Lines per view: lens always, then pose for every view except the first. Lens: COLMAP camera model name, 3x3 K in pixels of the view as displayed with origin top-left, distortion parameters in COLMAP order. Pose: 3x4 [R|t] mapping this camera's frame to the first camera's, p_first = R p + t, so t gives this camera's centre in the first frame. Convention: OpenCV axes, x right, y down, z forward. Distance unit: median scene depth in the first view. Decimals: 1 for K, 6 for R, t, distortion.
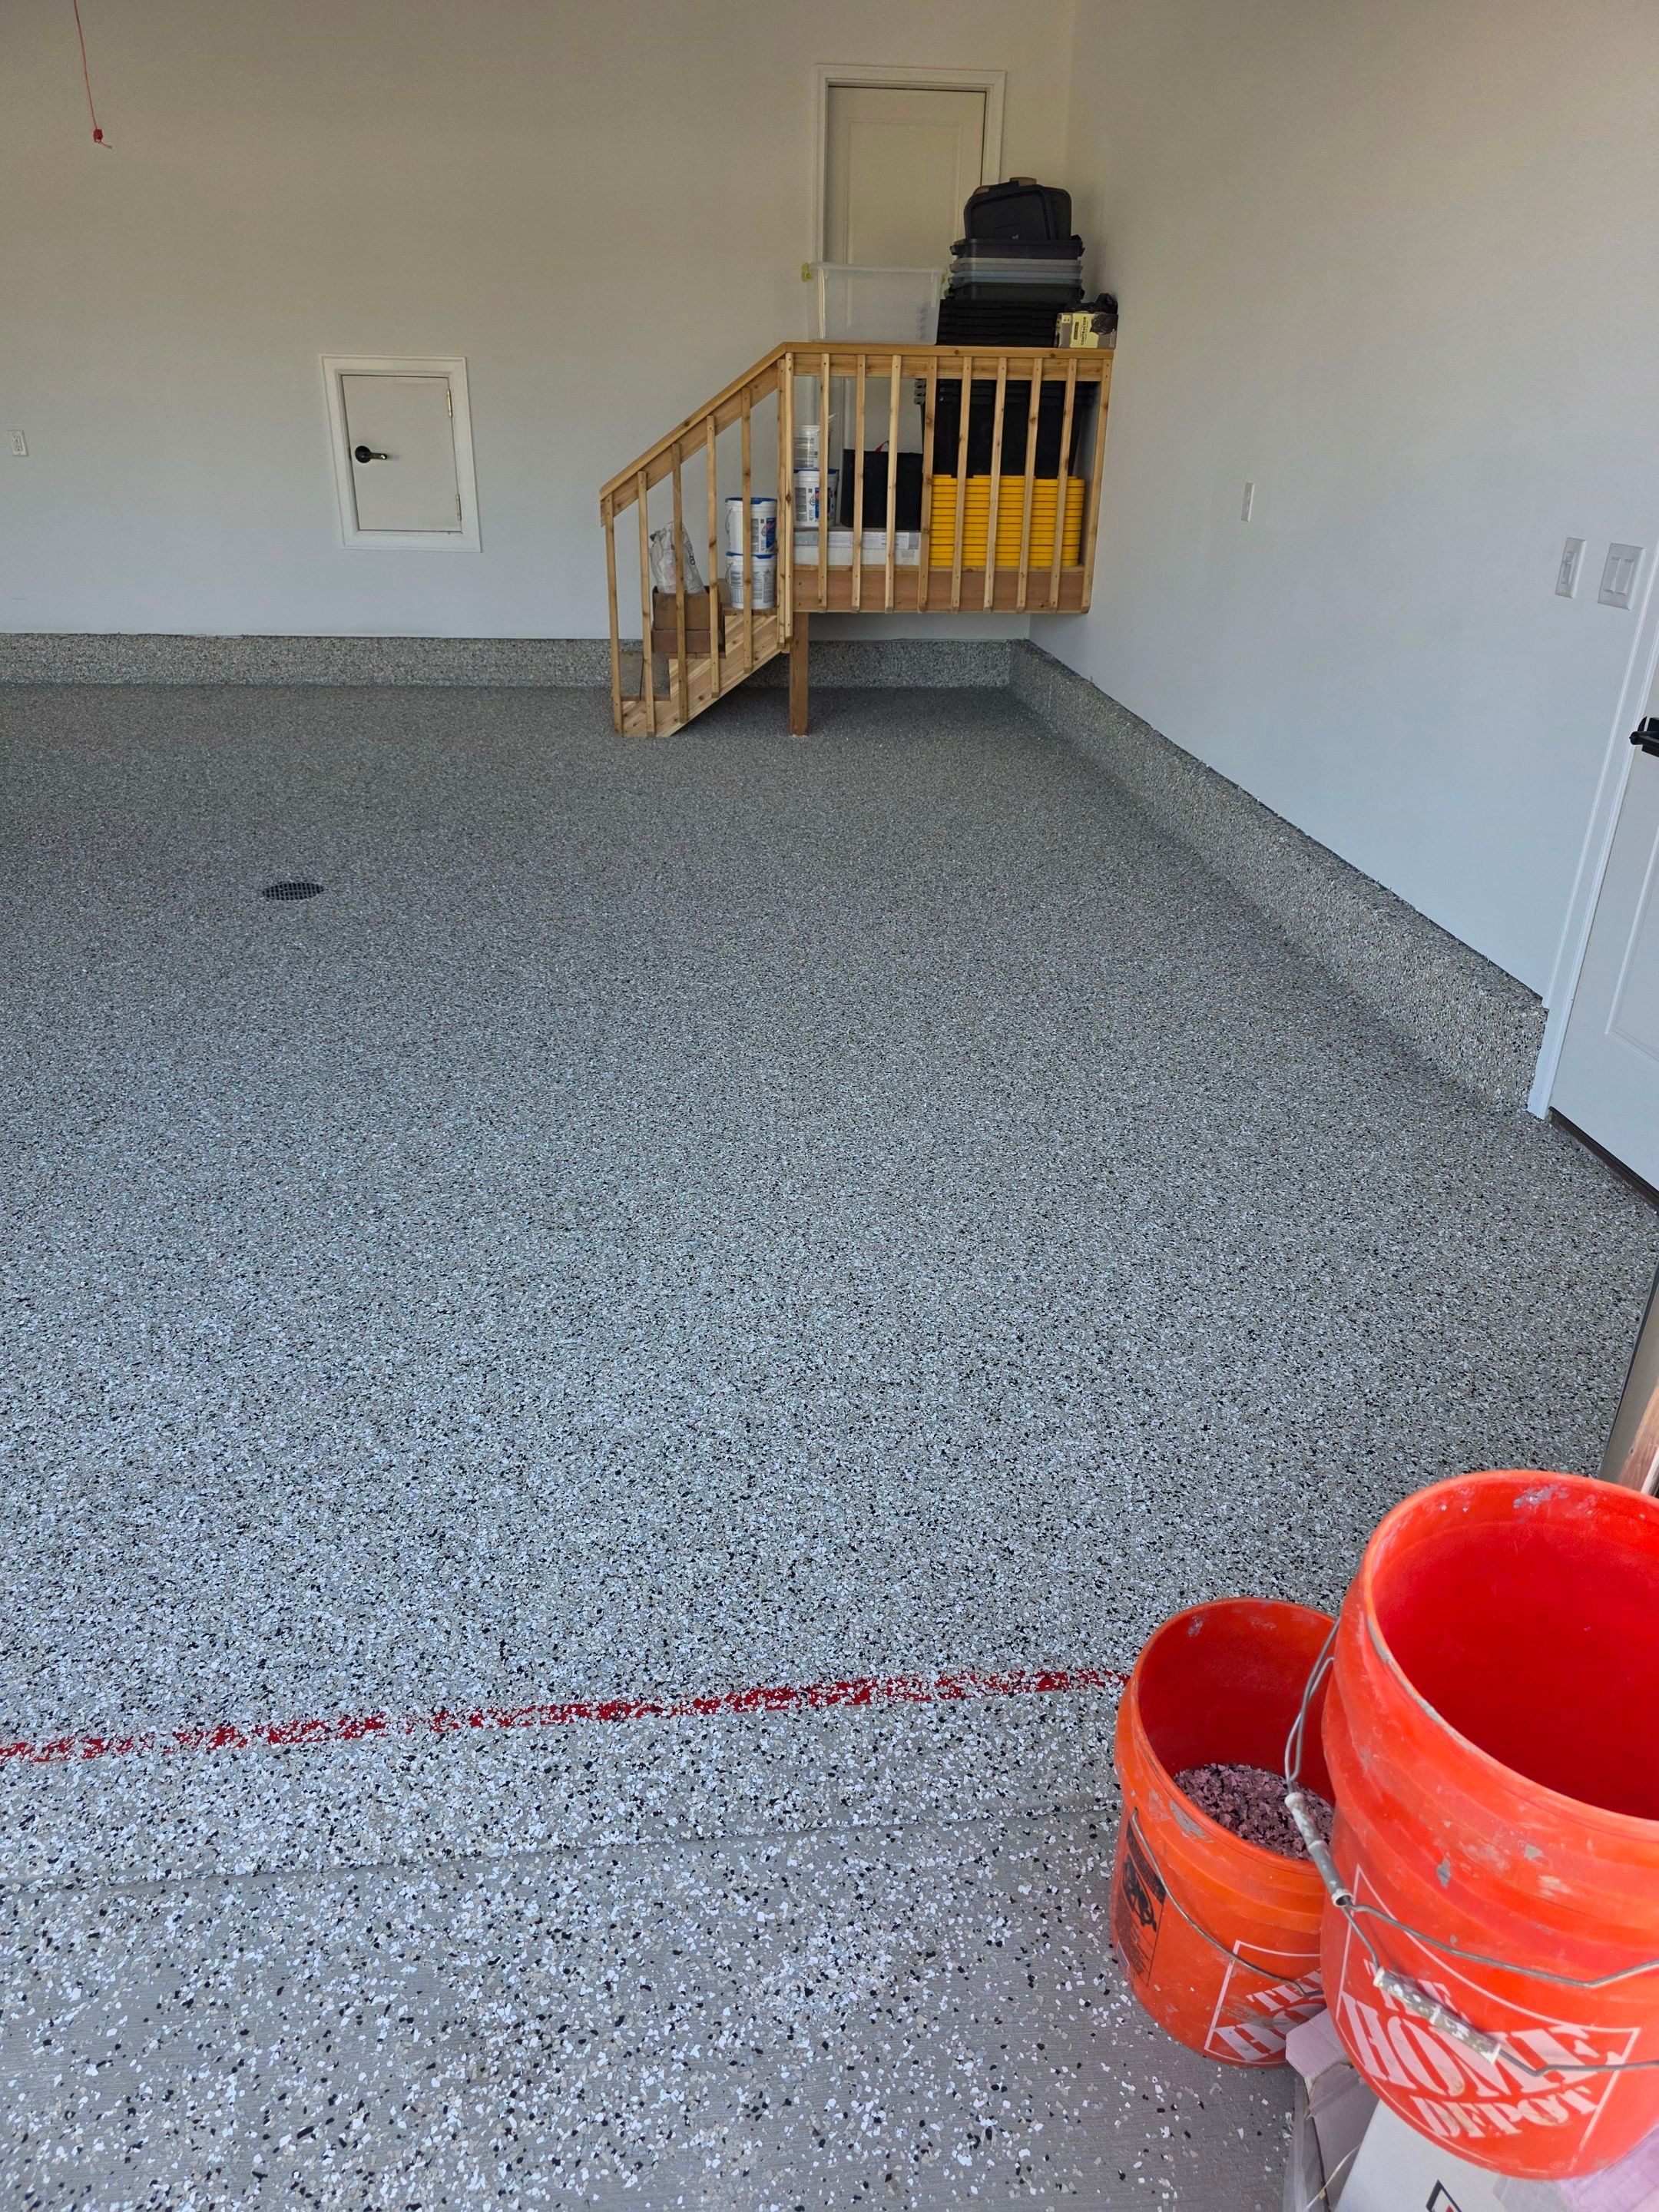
lens RADIAL K [[1493.4, 0, 831.1], [0, 1493.4, 1097.0], [0, 0, 1]] dist [0.055686, -0.060244]
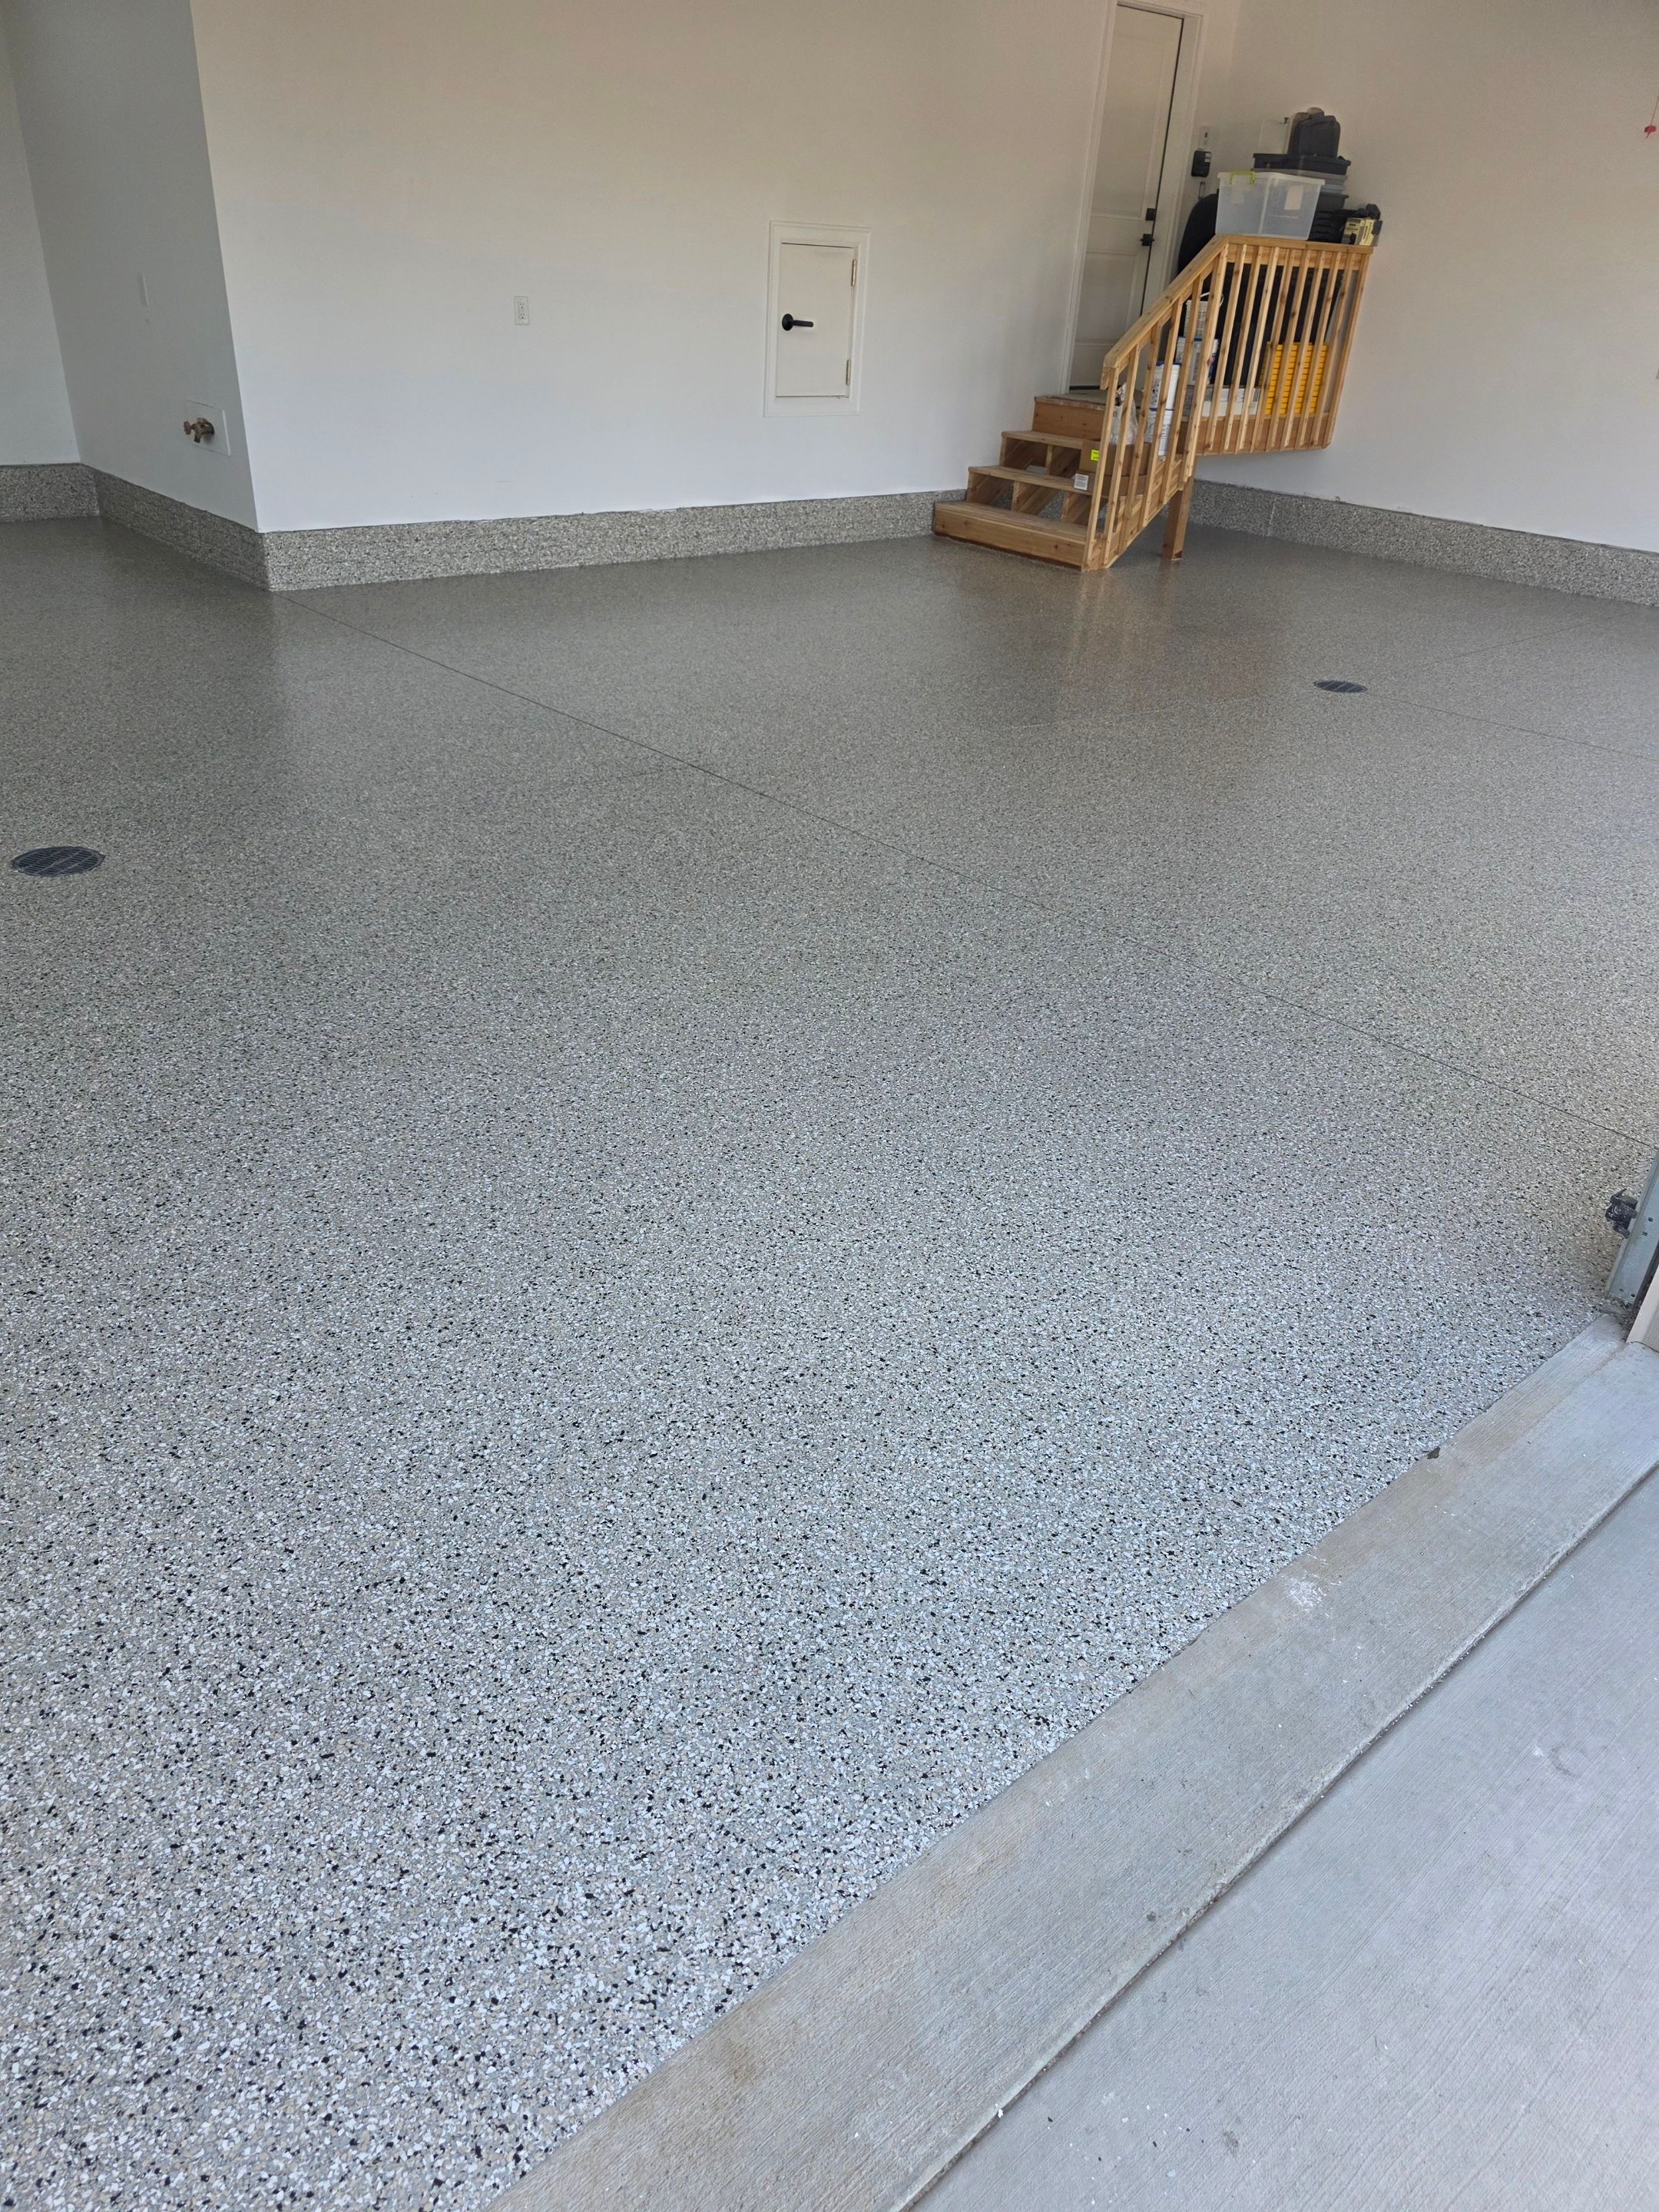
lens RADIAL K [[1495.3, 0, 804.0], [0, 1495.3, 1127.4], [0, 0, 1]] dist [0.049025, -0.046996]
pose [[0.822754, -0.264668, 0.503018, -1.126410], [0.206962, 0.963720, 0.168555, -0.066093], [-0.529380, -0.034573, 0.847680, 0.085679]]
